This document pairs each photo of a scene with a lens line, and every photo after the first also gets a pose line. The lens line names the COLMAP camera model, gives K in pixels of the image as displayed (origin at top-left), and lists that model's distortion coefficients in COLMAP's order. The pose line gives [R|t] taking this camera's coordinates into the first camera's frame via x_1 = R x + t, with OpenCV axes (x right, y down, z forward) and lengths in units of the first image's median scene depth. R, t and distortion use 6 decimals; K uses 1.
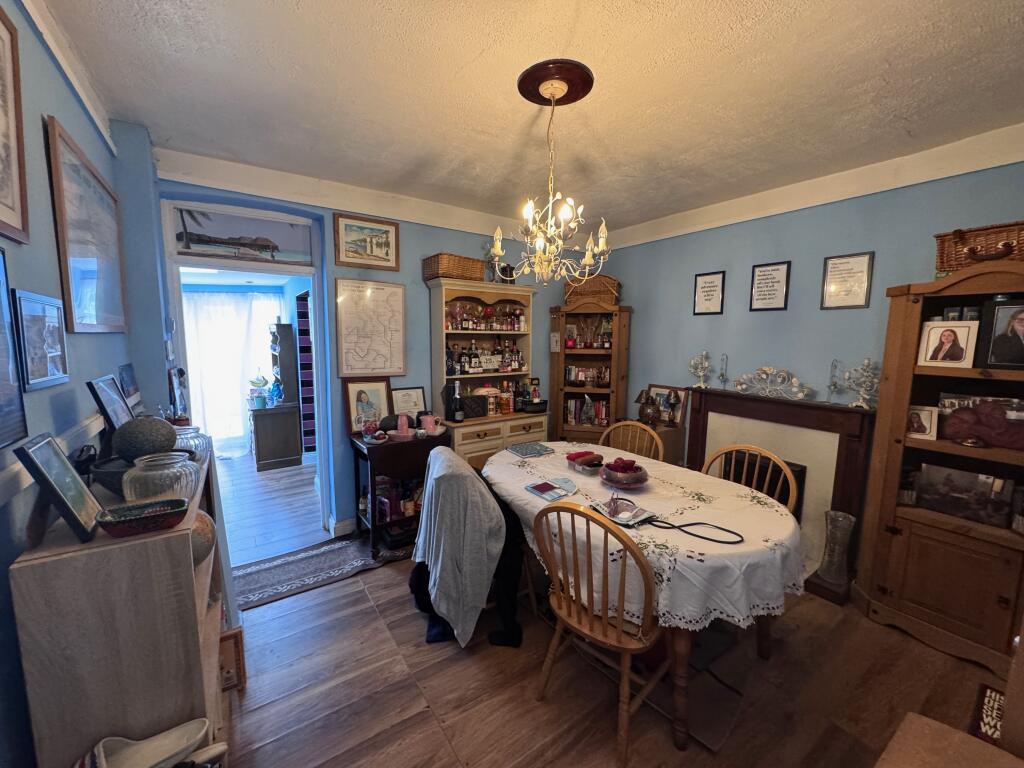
lens RADIAL K [[411.3, 0, 512.0], [0, 411.3, 384.0], [0, 0, 1]] dist [0.001152, 0.000153]
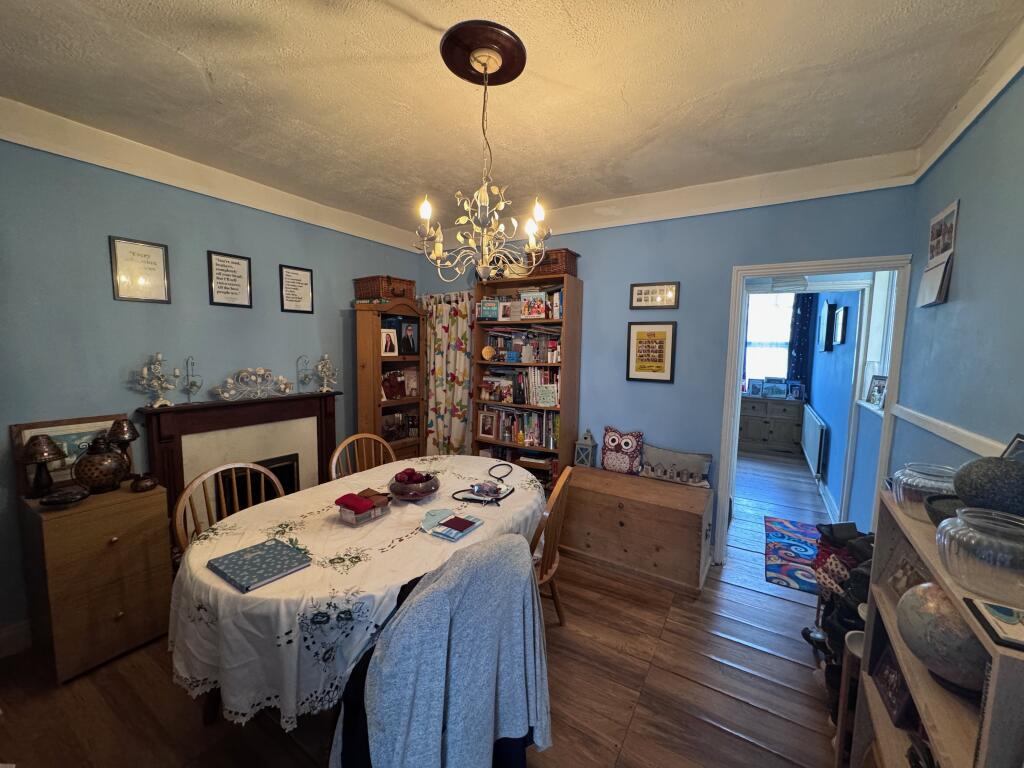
lens RADIAL K [[411.3, 0, 512.0], [0, 411.3, 384.0], [0, 0, 1]] dist [0.001152, 0.000153]
pose [[-0.402567, -0.104973, 0.909352, -0.536173], [0.087038, 0.984513, 0.152180, -0.108438], [-0.911243, 0.140411, -0.387196, 0.930273]]
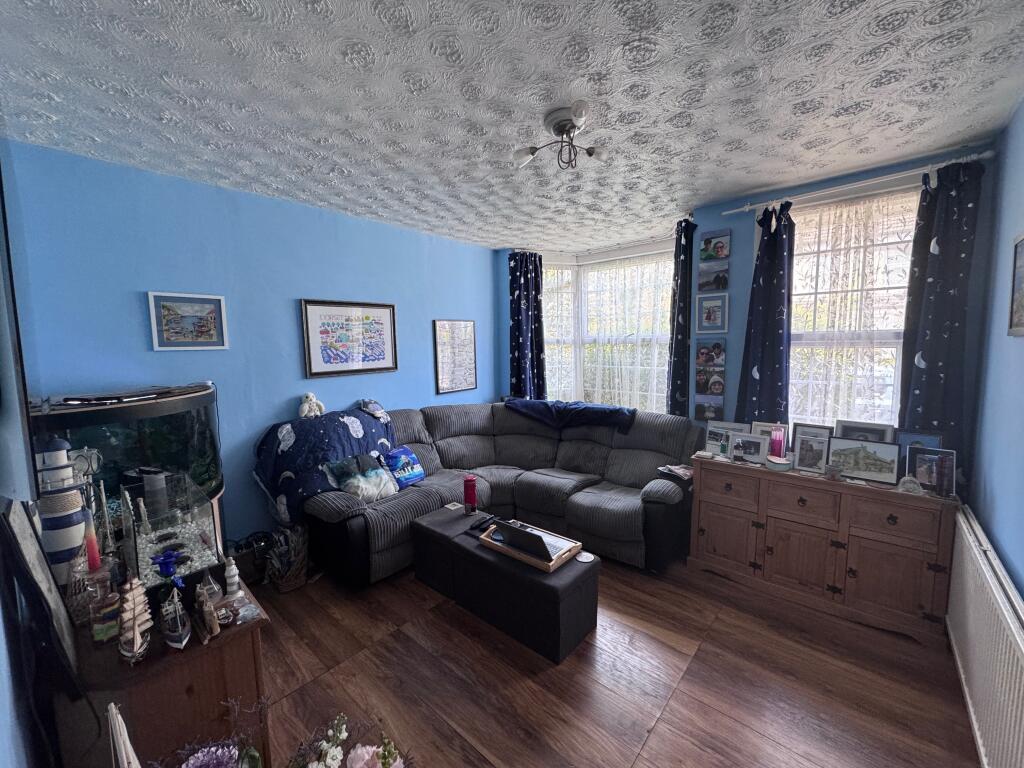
lens RADIAL K [[411.3, 0, 512.0], [0, 411.3, 384.0], [0, 0, 1]] dist [0.001152, 0.000153]
pose [[-0.251202, -0.111080, 0.961540, -0.304729], [0.129905, 0.980537, 0.147212, -0.074305], [-0.959178, 0.161889, -0.231883, 0.571885]]
